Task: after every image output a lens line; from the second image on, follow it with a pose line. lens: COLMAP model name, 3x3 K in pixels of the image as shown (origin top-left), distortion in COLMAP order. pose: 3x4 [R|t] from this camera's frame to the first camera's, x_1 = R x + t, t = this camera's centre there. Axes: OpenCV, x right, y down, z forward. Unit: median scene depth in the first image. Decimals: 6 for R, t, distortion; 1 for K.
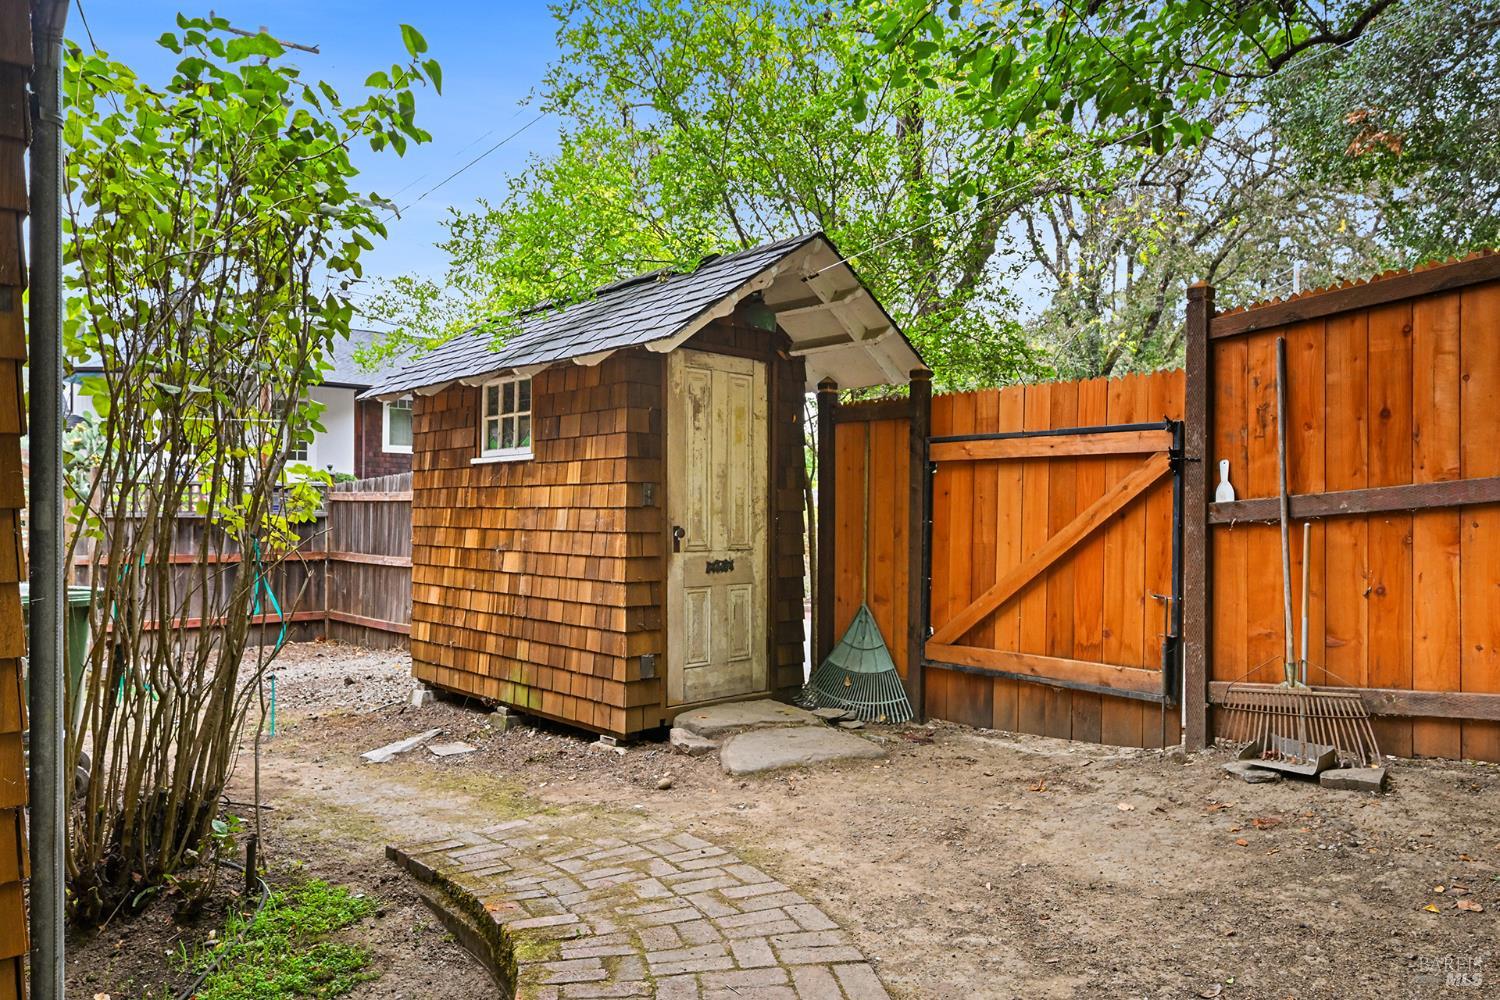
lens RADIAL K [[1029.4, 0, 750.0], [0, 1029.4, 500.0], [0, 0, 1]] dist [0.036509, 0.000063]
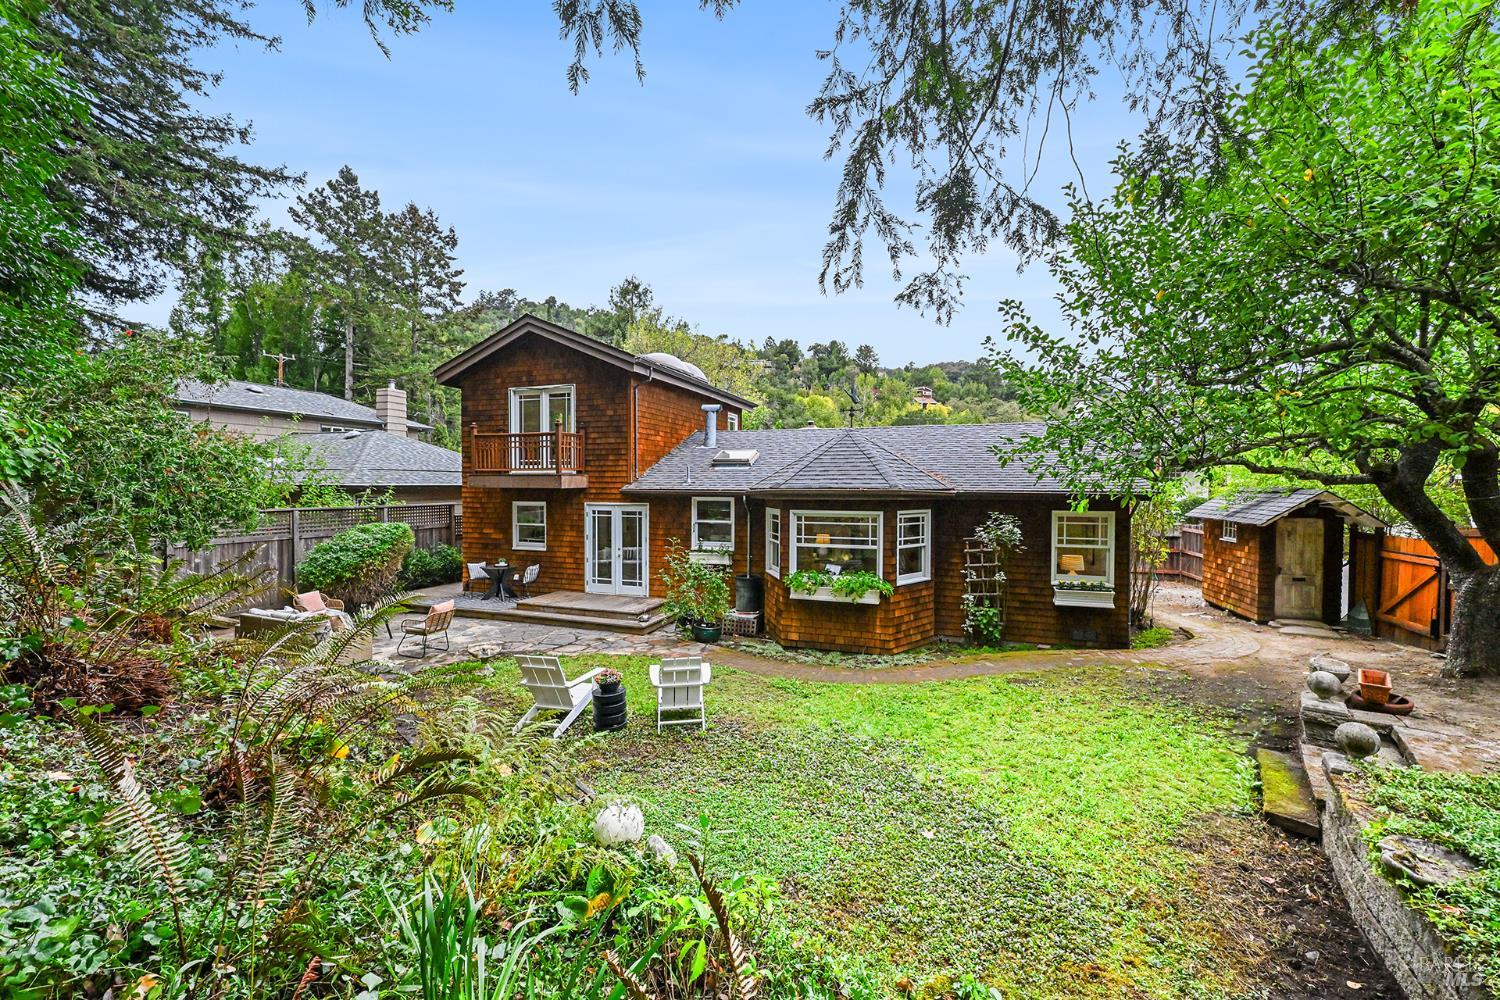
lens RADIAL K [[578.8, 0, 750.0], [0, 578.8, 500.0], [0, 0, 1]] dist [0.001463, 0.000192]
pose [[0.495345, 0.019262, -0.868483, 0.733309], [0.002452, 0.999719, 0.023571, -0.250500], [0.868693, -0.013806, 0.495159, -1.541015]]
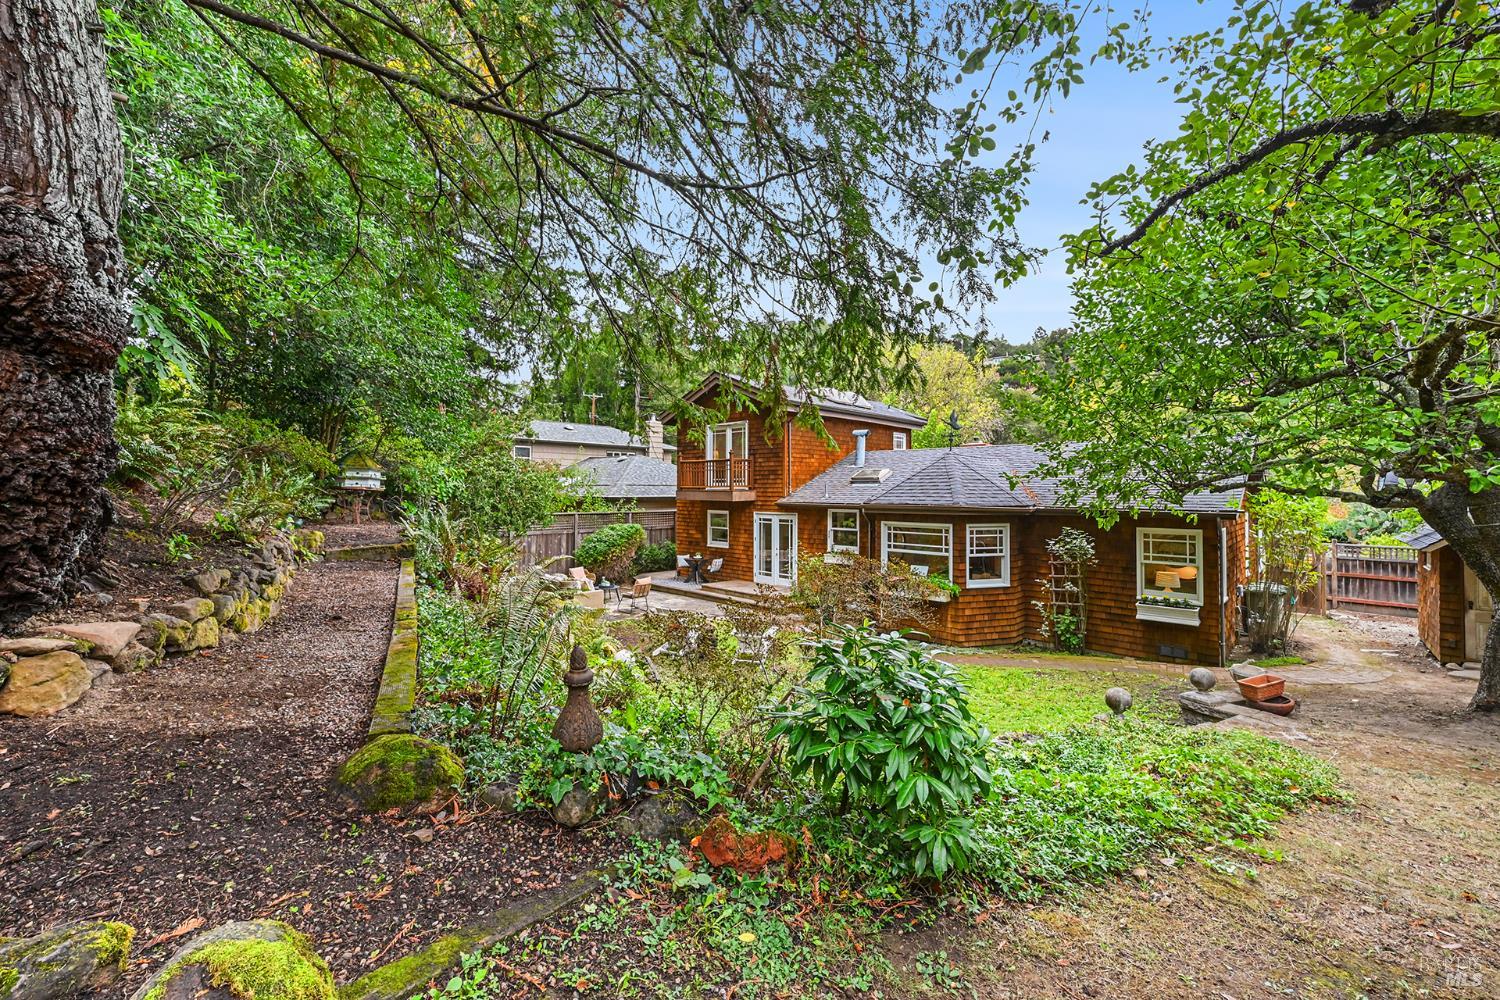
lens RADIAL K [[587.6, 0, 750.0], [0, 587.6, 500.0], [0, 0, 1]] dist [-0.000385, 0.000011]
pose [[0.082432, 0.010934, -0.996537, 1.424441], [0.000259, 0.999940, 0.010993, -0.282711], [0.996597, -0.001165, 0.082424, -1.231540]]
